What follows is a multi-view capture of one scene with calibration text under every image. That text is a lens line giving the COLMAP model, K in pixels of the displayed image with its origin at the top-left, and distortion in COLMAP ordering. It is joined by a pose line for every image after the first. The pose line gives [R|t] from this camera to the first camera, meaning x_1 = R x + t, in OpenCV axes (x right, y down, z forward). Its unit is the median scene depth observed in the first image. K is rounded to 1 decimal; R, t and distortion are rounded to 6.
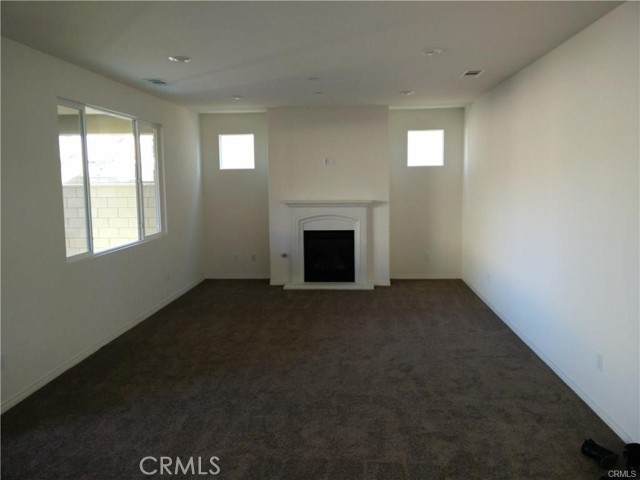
lens RADIAL K [[515.1, 0, 319.6], [0, 515.1, 238.6], [0, 0, 1]] dist [0.034713, -0.034721]
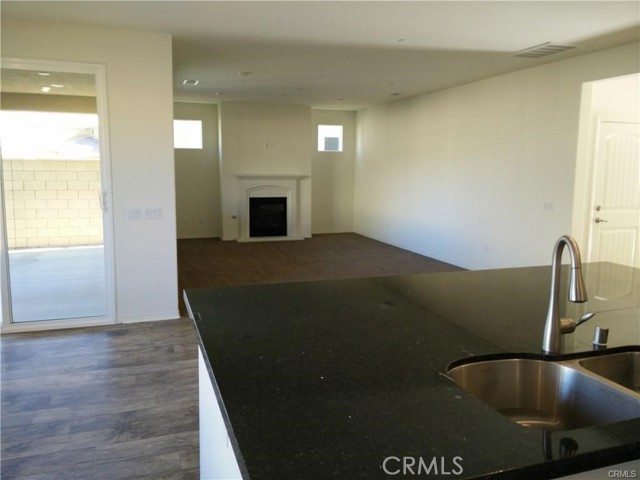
lens RADIAL K [[515.1, 0, 320.8], [0, 515.1, 239.6], [0, 0, 1]] dist [0.034713, -0.034721]
pose [[0.917911, -0.033454, 0.395374, -0.385069], [0.023789, 0.999287, 0.029324, 0.056750], [-0.396073, -0.017512, 0.918052, -0.271936]]
